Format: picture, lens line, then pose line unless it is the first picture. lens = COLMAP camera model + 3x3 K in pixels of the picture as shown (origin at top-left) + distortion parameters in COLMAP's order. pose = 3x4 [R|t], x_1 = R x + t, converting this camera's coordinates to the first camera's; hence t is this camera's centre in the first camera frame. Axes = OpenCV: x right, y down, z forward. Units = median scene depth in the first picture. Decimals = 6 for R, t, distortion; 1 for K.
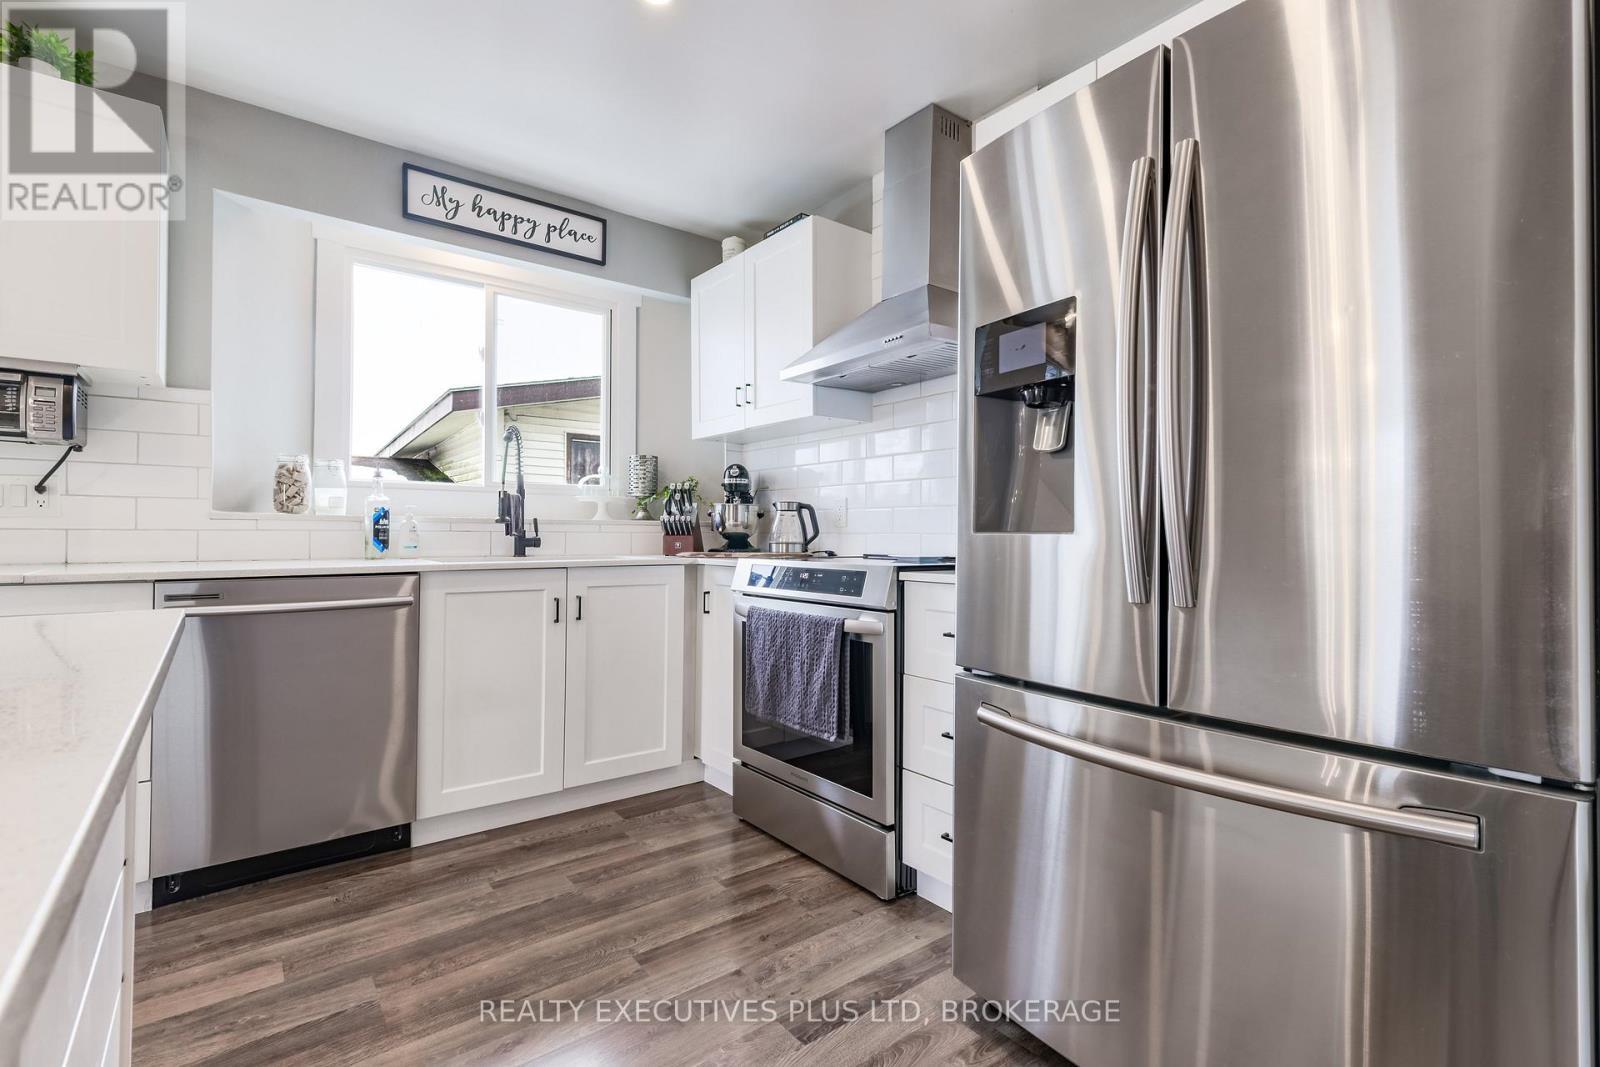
lens RADIAL K [[734.4, 0, 799.3], [0, 734.4, 538.5], [0, 0, 1]] dist [0.002986, 0.000311]
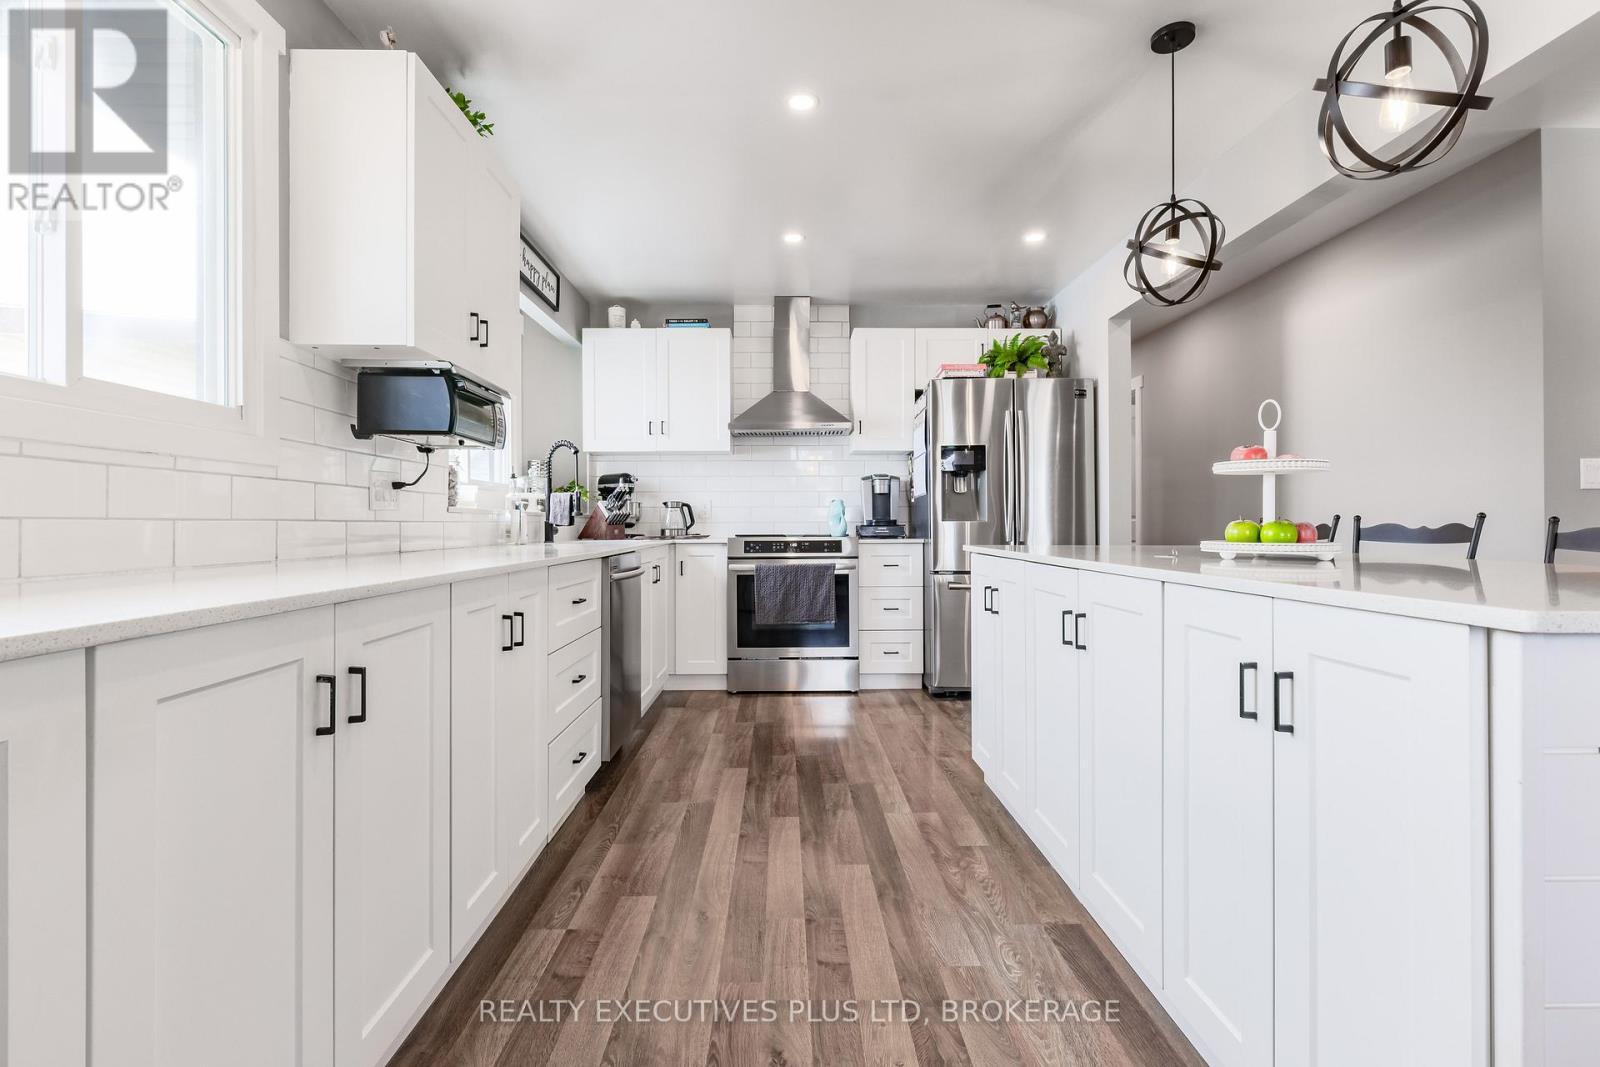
lens RADIAL K [[734.4, 0, 796.9], [0, 734.4, 523.2], [0, 0, 1]] dist [0.002986, 0.000311]
pose [[0.599516, -0.005837, 0.800341, -1.323703], [0.008379, 0.999964, 0.001016, -0.006077], [-0.800319, 0.006097, 0.599544, -0.126476]]
